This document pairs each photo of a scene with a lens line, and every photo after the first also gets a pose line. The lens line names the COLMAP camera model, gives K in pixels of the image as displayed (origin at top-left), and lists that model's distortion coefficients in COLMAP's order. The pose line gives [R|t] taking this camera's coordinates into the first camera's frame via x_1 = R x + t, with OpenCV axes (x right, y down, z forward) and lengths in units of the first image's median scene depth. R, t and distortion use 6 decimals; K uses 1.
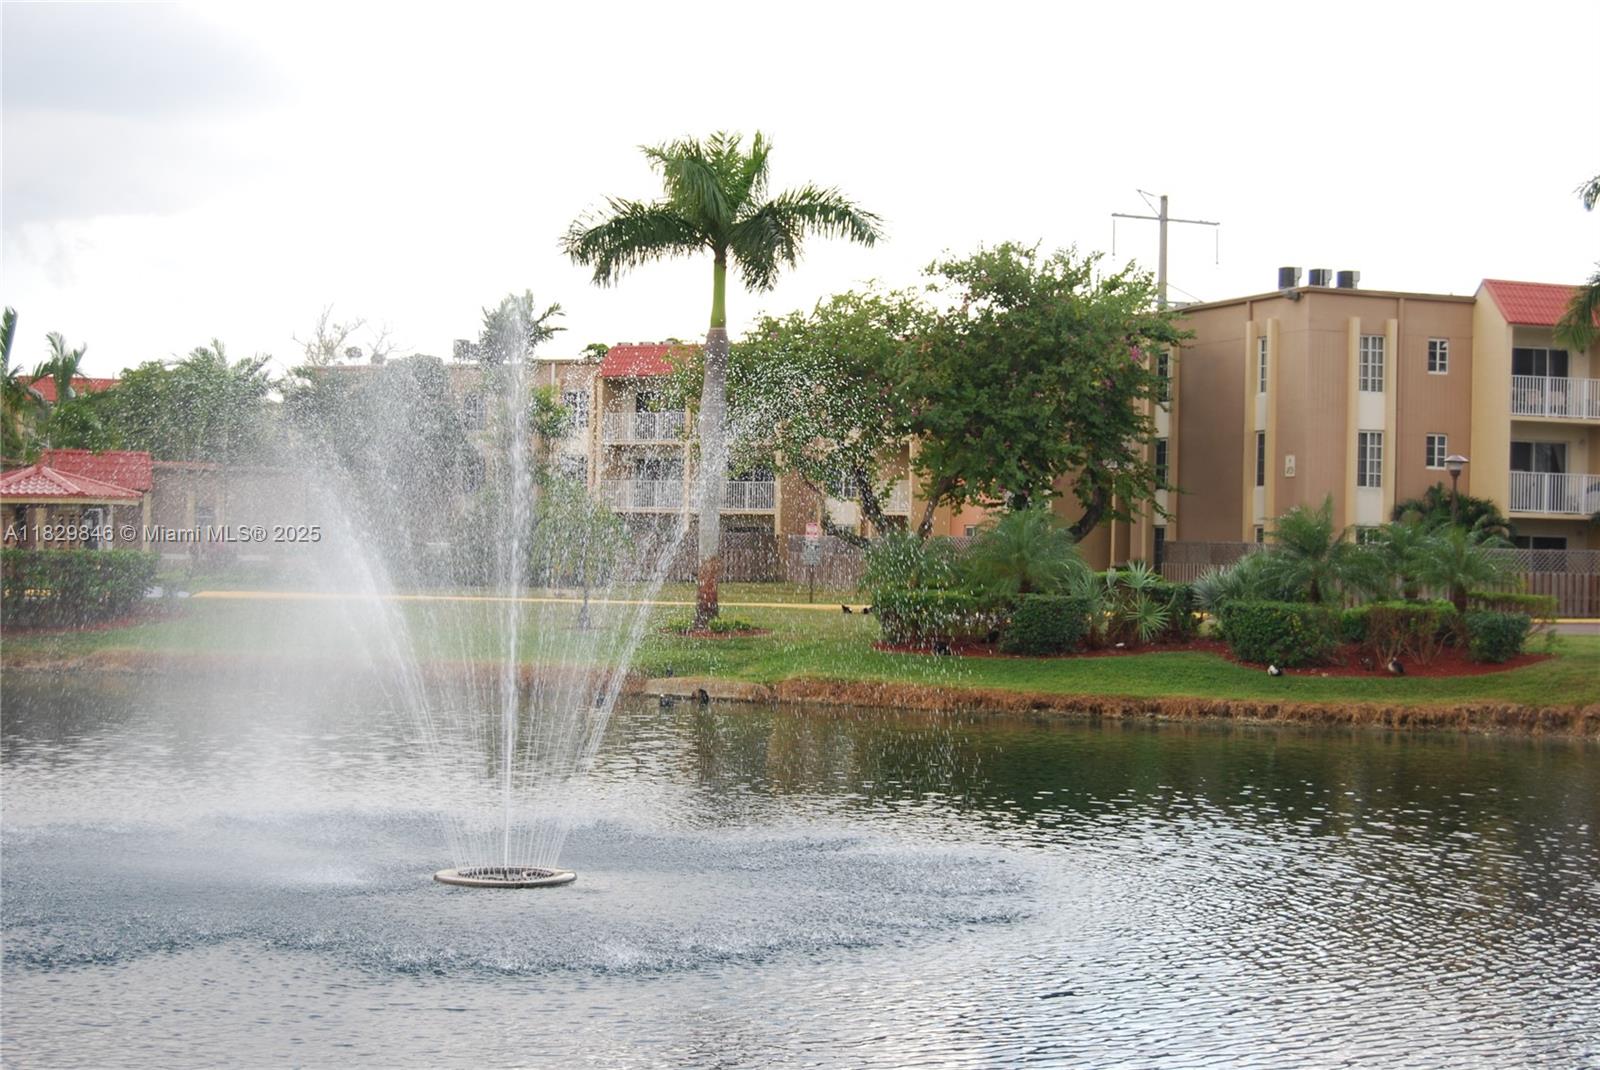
lens RADIAL K [[2620.0, 0, 799.1], [0, 2620.0, 532.1], [0, 0, 1]] dist [-0.012770, 0.000000]
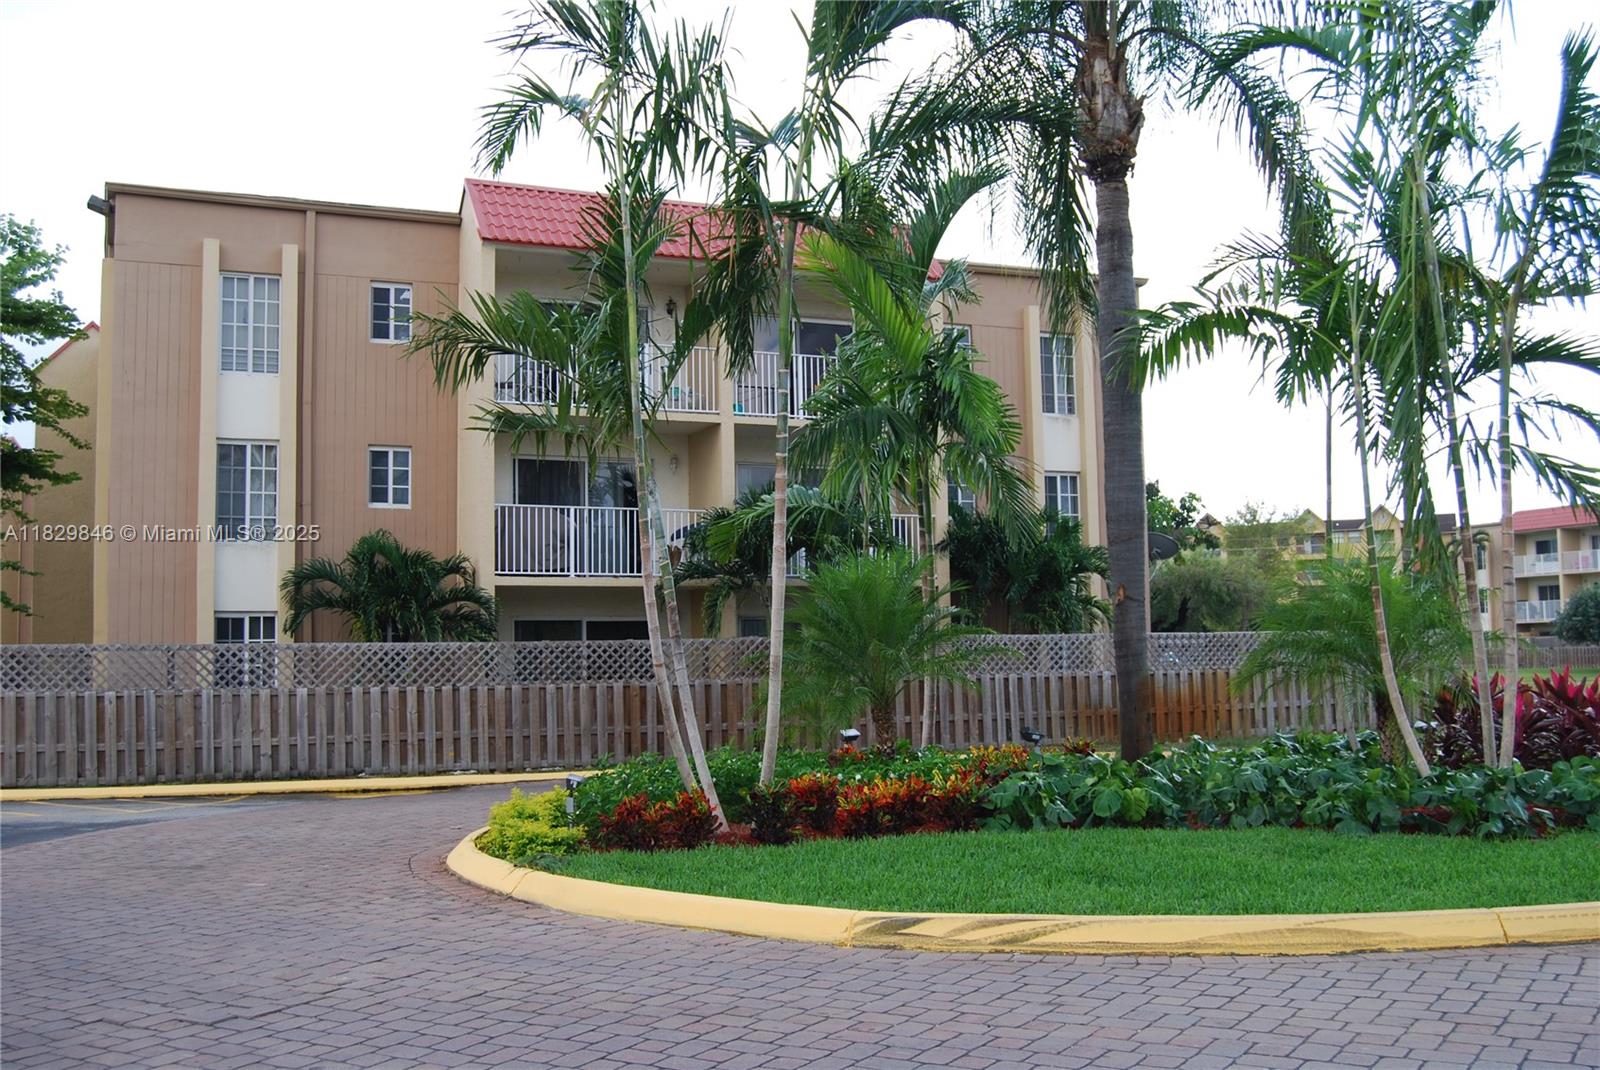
lens RADIAL K [[1636.4, 0, 795.1], [0, 1636.4, 533.3], [0, 0, 1]] dist [-0.067000, 0.000000]
pose [[0.996825, -0.033182, 0.072384, 0.309155], [0.038266, 0.996812, -0.070017, 0.009791], [-0.069830, 0.072564, 0.994916, 0.649284]]
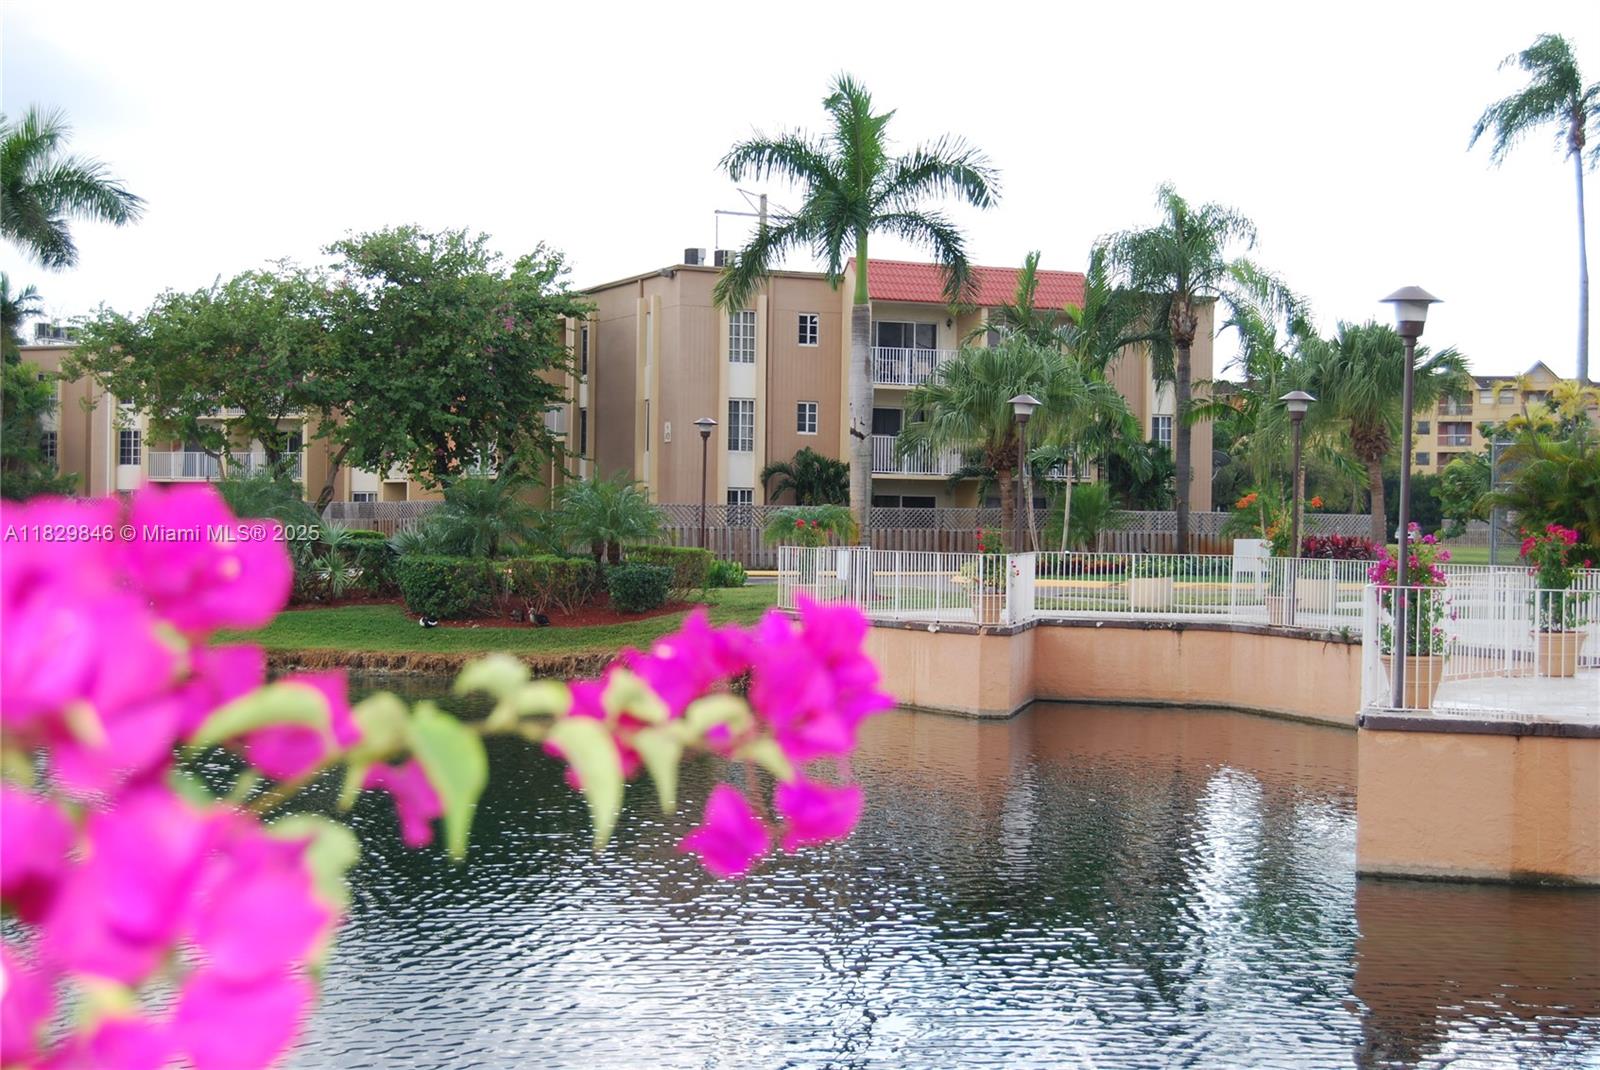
lens RADIAL K [[2327.8, 0, 803.8], [0, 2327.8, 538.7], [0, 0, 1]] dist [-0.080537, 0.000000]
pose [[0.996695, -0.009641, 0.080655, 0.166413], [0.008475, 0.999855, 0.014785, 0.004725], [-0.080785, -0.014052, 0.996632, 0.046581]]
